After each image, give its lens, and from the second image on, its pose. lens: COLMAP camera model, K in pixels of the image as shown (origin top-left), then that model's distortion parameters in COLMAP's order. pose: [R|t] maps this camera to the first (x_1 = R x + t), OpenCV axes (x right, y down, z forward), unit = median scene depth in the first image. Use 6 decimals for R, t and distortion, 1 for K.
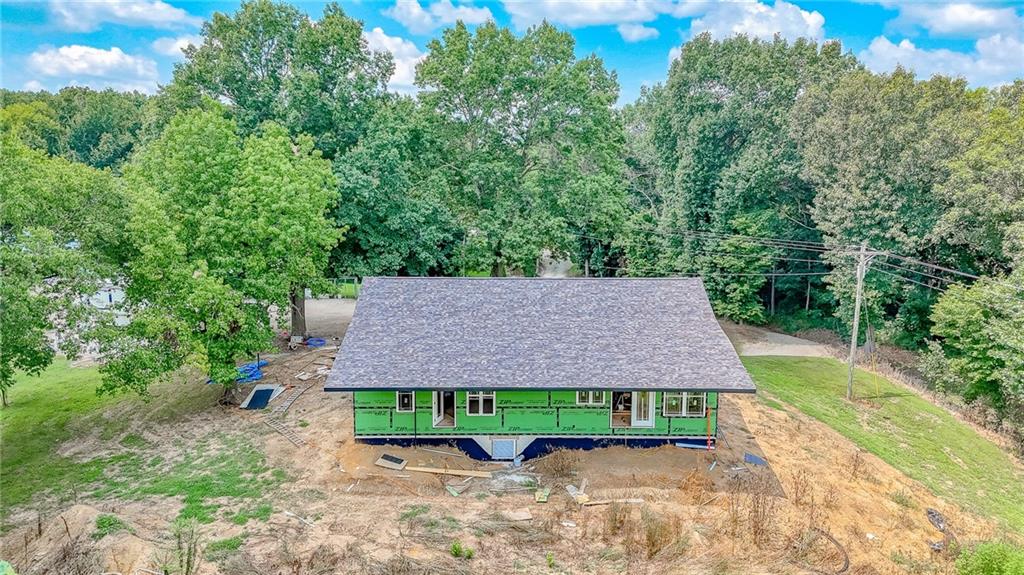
lens RADIAL K [[748.9, 0, 509.6], [0, 748.9, 289.1], [0, 0, 1]] dist [0.081105, -0.078925]
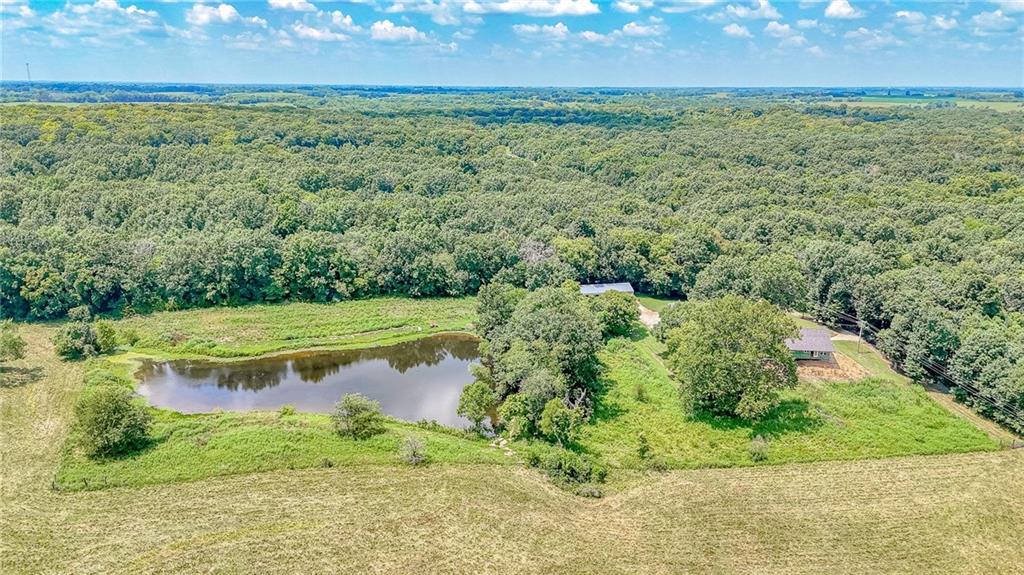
lens RADIAL K [[748.9, 0, 509.6], [0, 748.9, 289.1], [0, 0, 1]] dist [0.081105, -0.078925]
pose [[0.994139, 0.022795, -0.105675, -0.898383], [-0.011343, 0.994115, 0.107731, -0.541906], [0.107509, -0.105901, 0.988548, -2.857066]]
